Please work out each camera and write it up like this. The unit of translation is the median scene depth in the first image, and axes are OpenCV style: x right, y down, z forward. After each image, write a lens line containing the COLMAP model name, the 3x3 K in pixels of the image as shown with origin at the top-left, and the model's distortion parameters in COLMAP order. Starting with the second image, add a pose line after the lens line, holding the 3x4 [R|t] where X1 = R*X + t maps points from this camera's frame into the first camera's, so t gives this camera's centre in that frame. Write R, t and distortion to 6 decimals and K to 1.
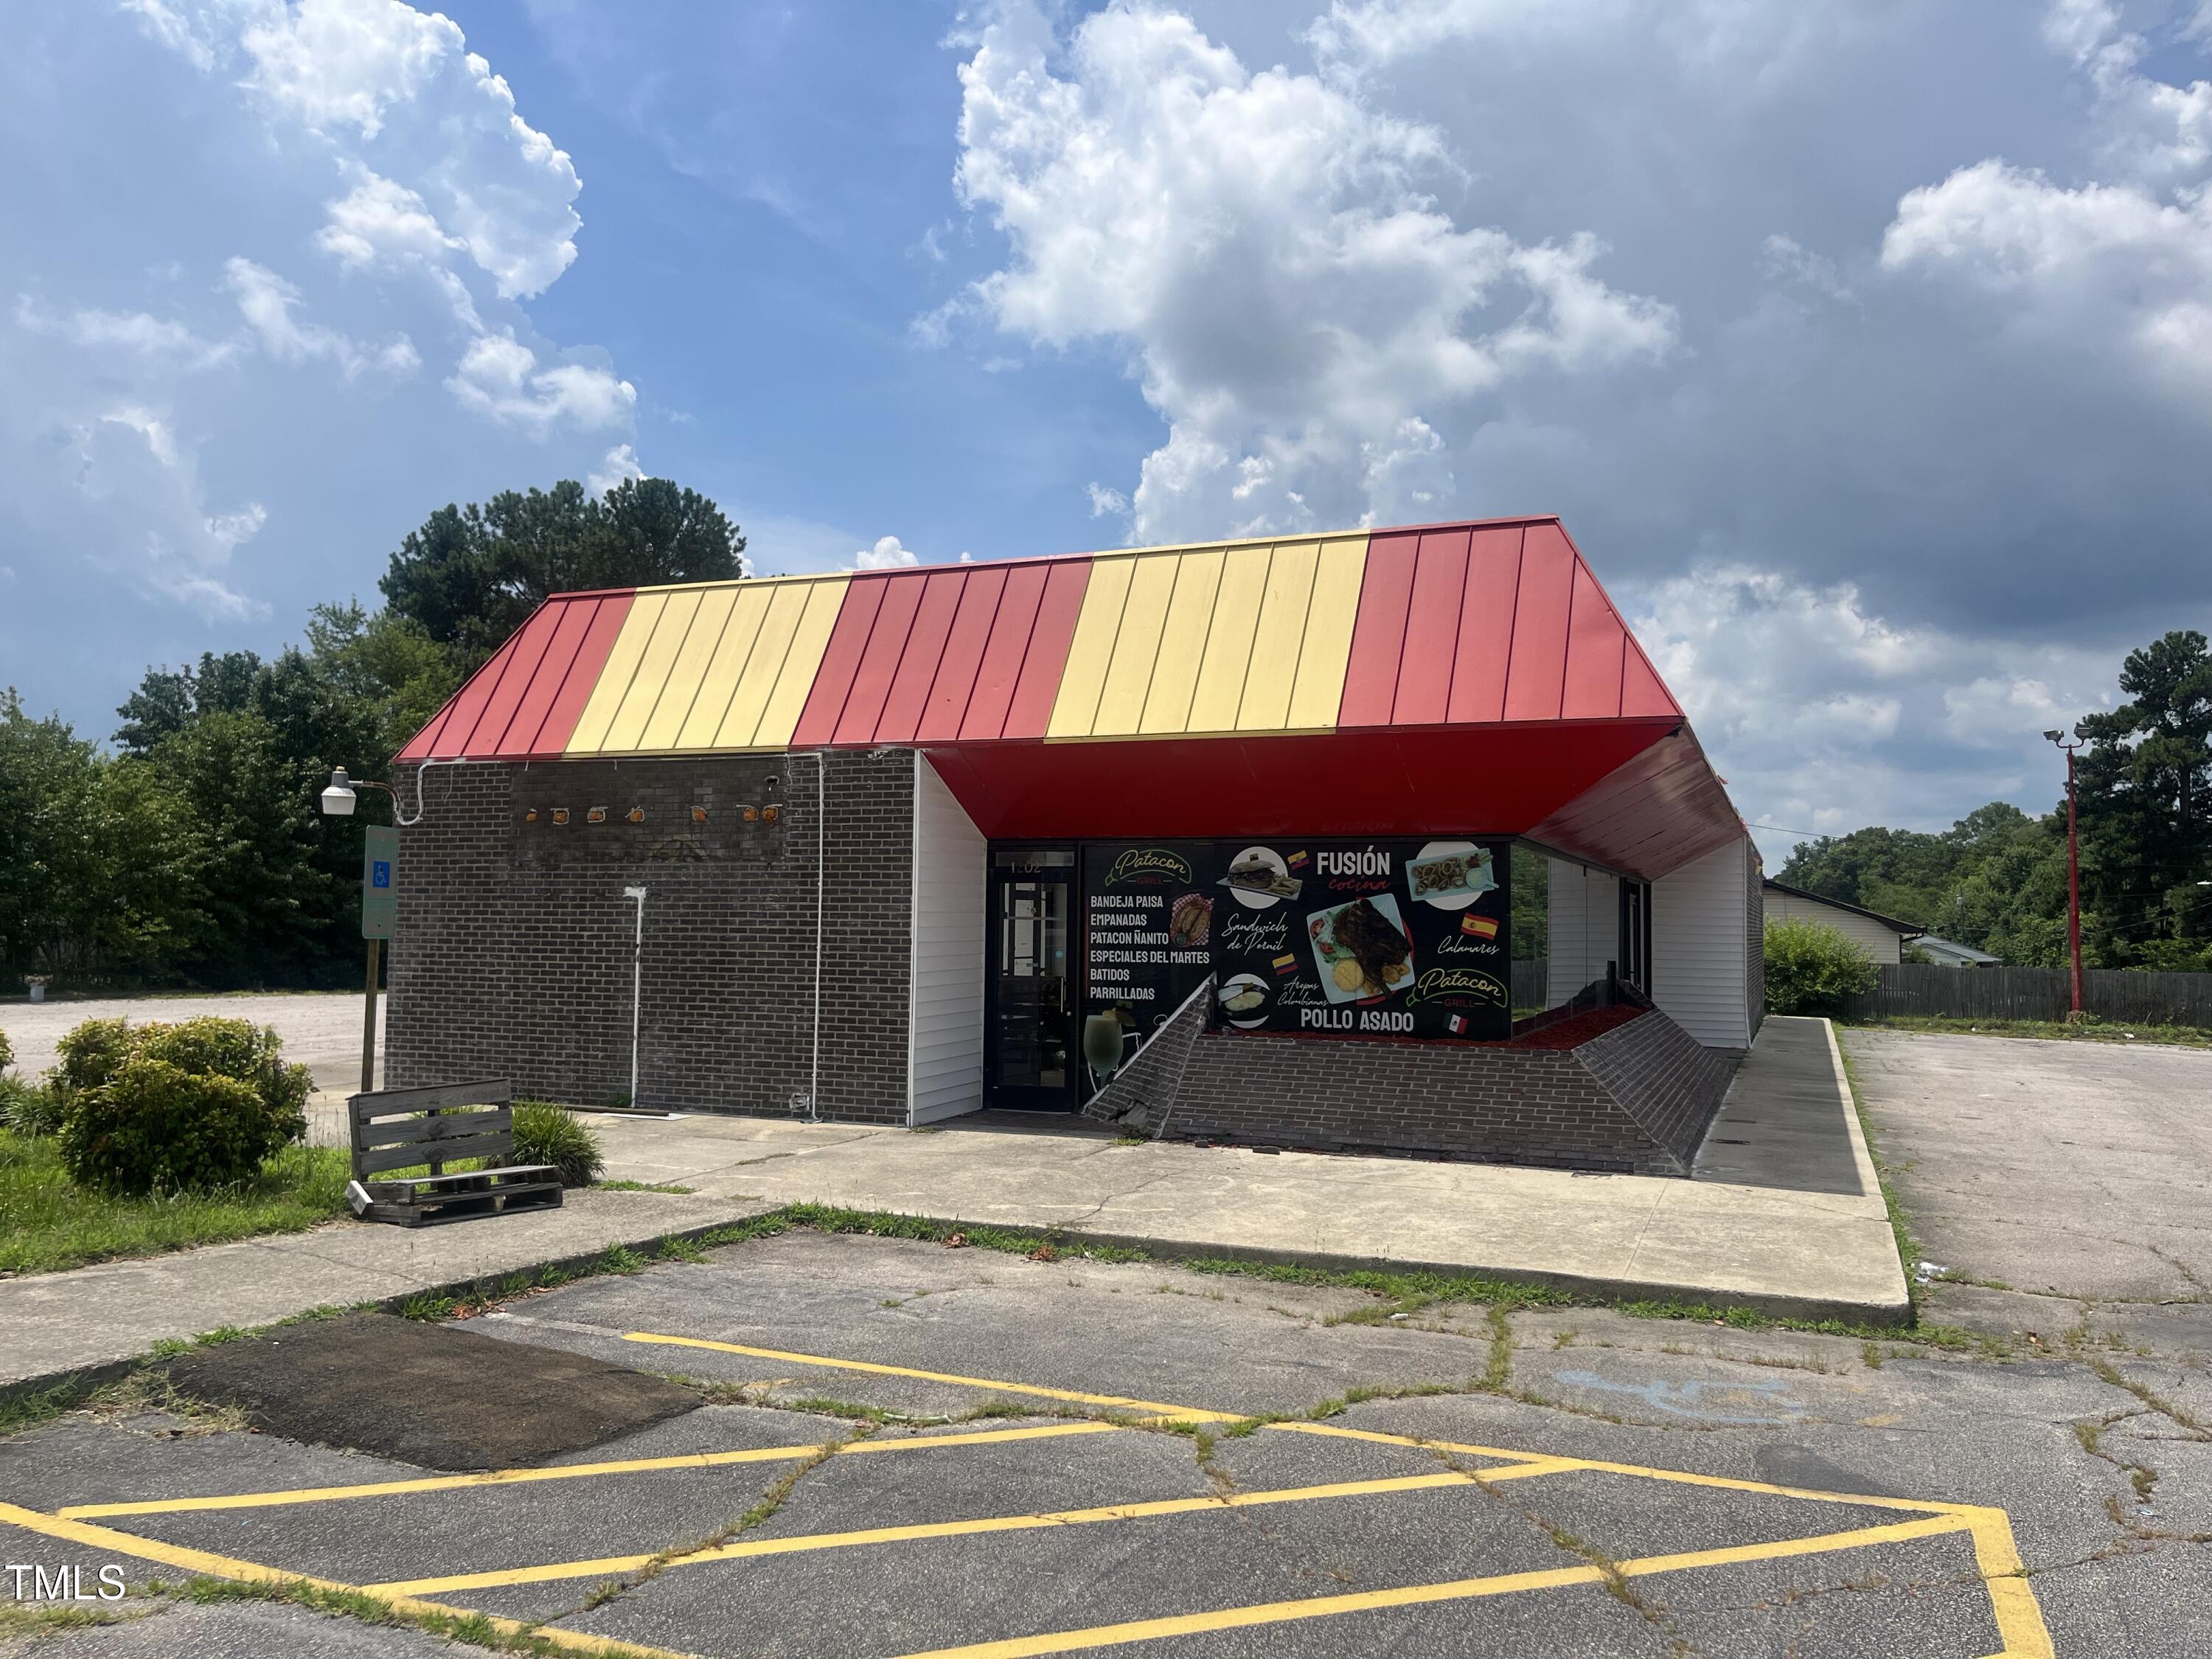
lens RADIAL K [[1692.3, 0, 1086.5], [0, 1692.3, 840.0], [0, 0, 1]] dist [0.044224, -0.004024]
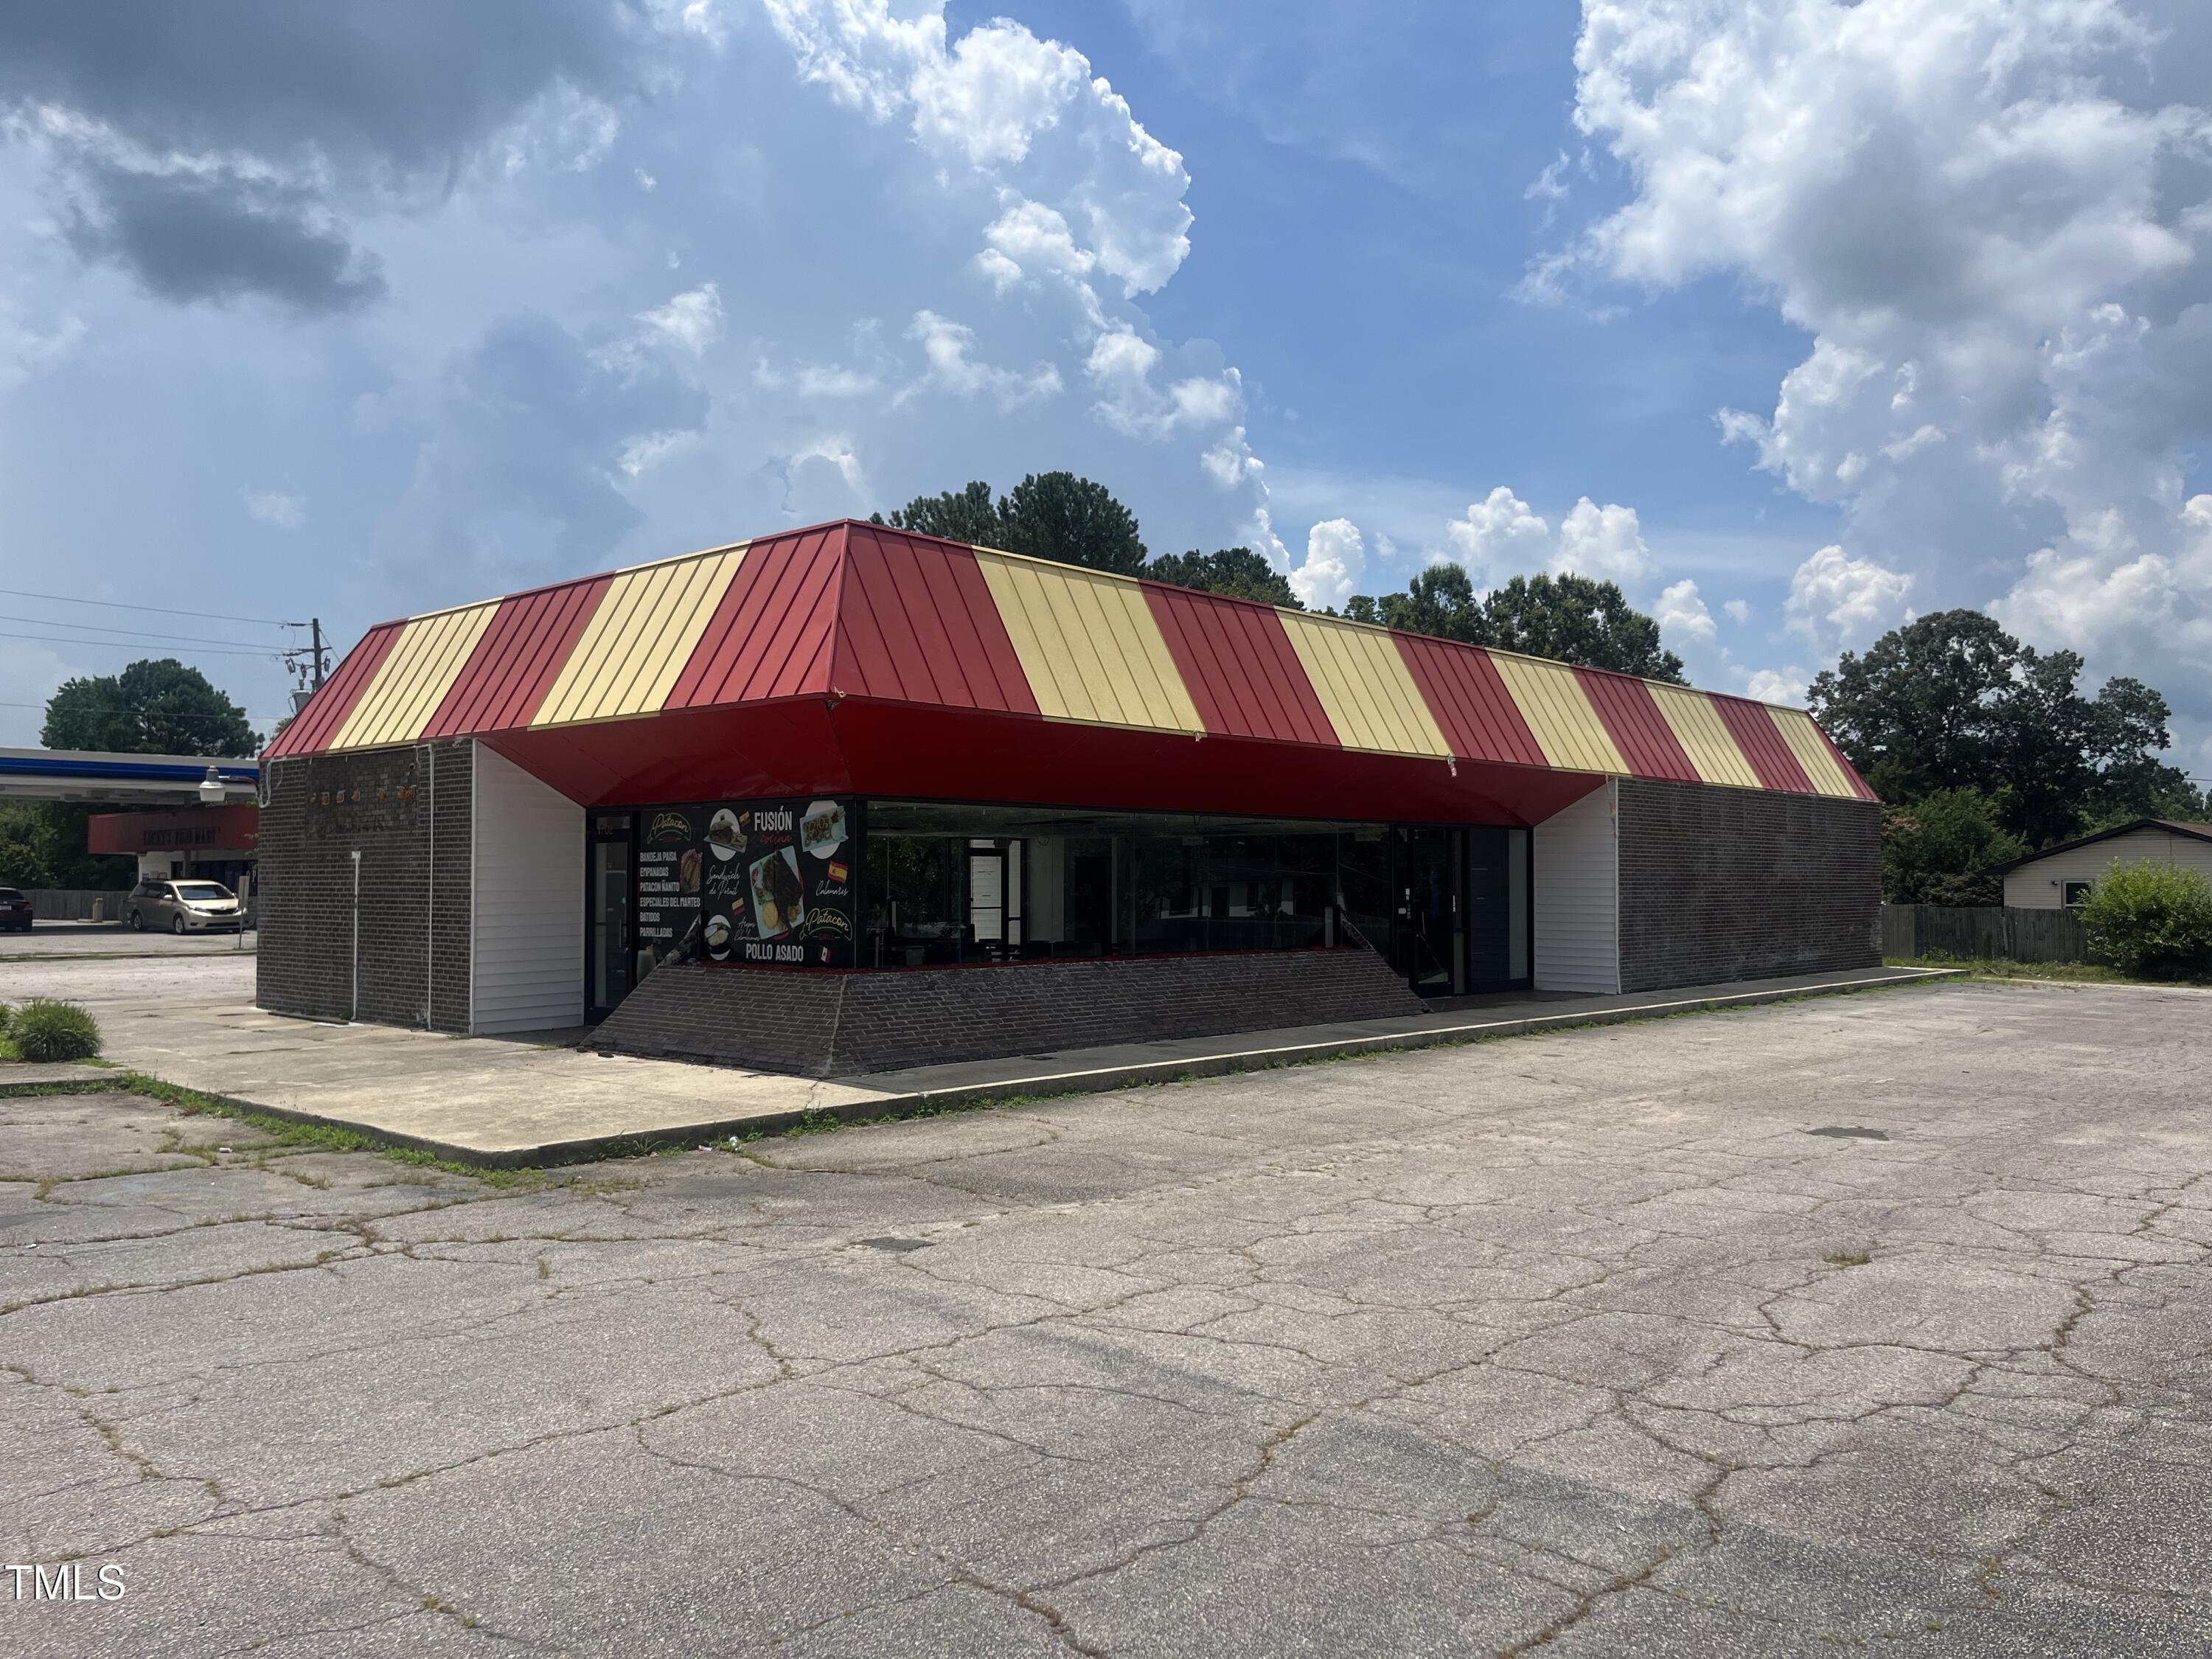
lens RADIAL K [[1688.6, 0, 1106.0], [0, 1688.6, 829.5], [0, 0, 1]] dist [0.028059, -0.001274]
pose [[0.944579, -0.022844, -0.327488, 0.730390], [0.028413, 0.999521, 0.012228, 0.011227], [0.327052, -0.020855, 0.944776, -0.042731]]
